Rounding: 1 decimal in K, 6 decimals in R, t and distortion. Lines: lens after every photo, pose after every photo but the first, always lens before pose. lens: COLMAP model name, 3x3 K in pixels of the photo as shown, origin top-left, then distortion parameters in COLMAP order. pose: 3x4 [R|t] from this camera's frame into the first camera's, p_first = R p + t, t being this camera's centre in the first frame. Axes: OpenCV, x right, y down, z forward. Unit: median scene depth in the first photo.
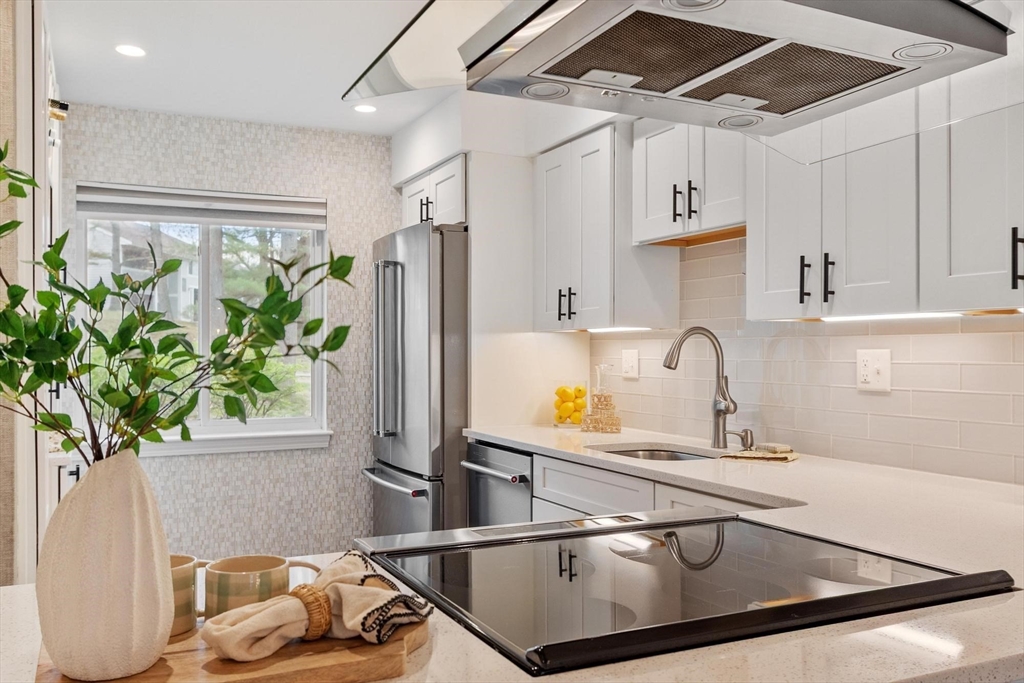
lens RADIAL K [[881.4, 0, 512.0], [0, 881.4, 341.5], [0, 0, 1]] dist [0.002899, 0.001072]
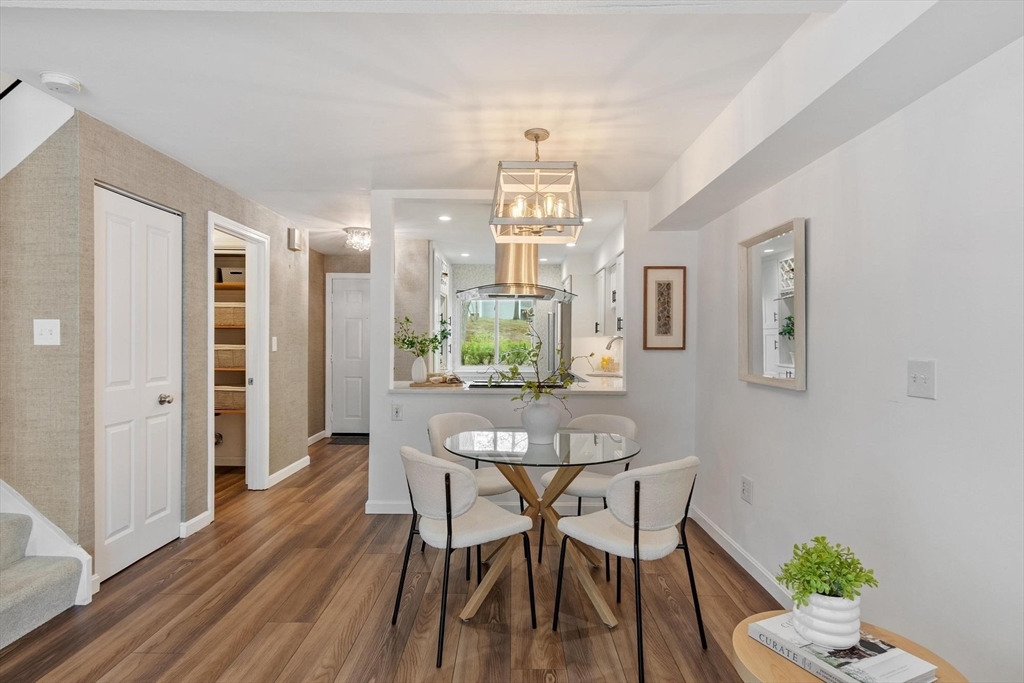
lens RADIAL K [[548.9, 0, 512.0], [0, 548.9, 341.5], [0, 0, 1]] dist [0.005162, 0.000843]
pose [[0.903924, 0.004119, -0.427674, 0.589324], [-0.000259, 0.999959, 0.009084, -0.014858], [0.427693, -0.008101, 0.903888, -0.773307]]
